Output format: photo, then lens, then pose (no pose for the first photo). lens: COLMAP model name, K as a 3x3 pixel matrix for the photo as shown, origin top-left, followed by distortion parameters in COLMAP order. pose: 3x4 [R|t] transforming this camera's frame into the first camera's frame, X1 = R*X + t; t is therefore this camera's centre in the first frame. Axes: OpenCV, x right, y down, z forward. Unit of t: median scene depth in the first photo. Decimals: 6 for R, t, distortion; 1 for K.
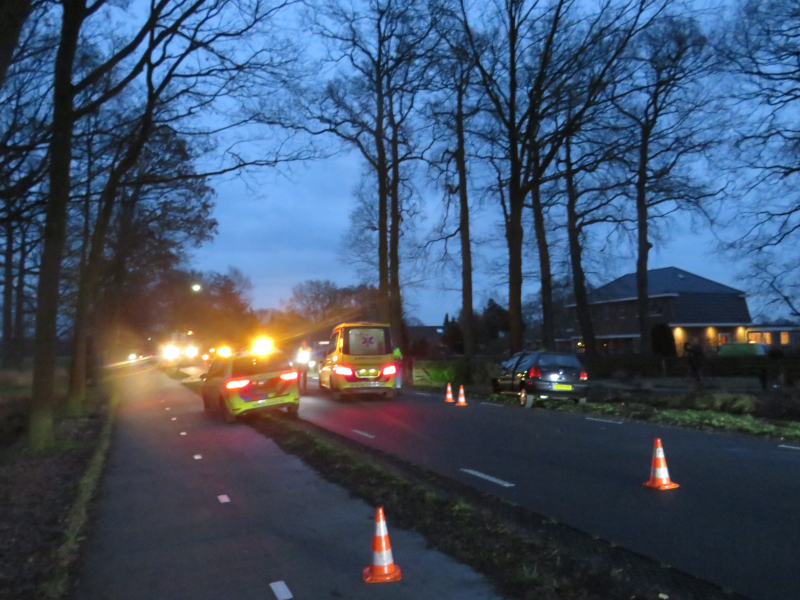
lens RADIAL K [[614.5, 0, 398.1], [0, 614.5, 295.3], [0, 0, 1]] dist [0.022305, -0.015153]
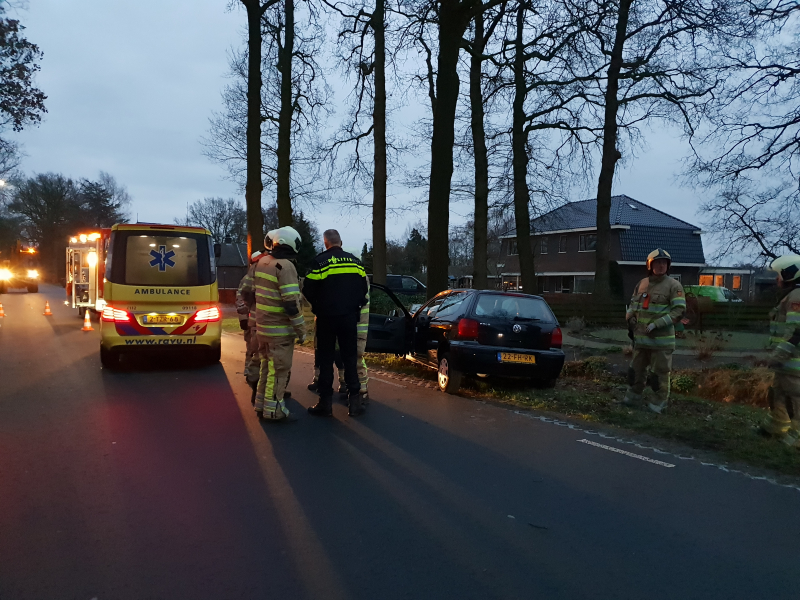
lens RADIAL K [[614.5, 0, 401.7], [0, 614.5, 298.1], [0, 0, 1]] dist [0.022305, -0.015153]
pose [[0.991216, 0.032666, 0.128154, 0.043155], [-0.046875, 0.992884, 0.109474, 0.019875], [-0.123666, -0.114519, 0.985694, 0.219768]]
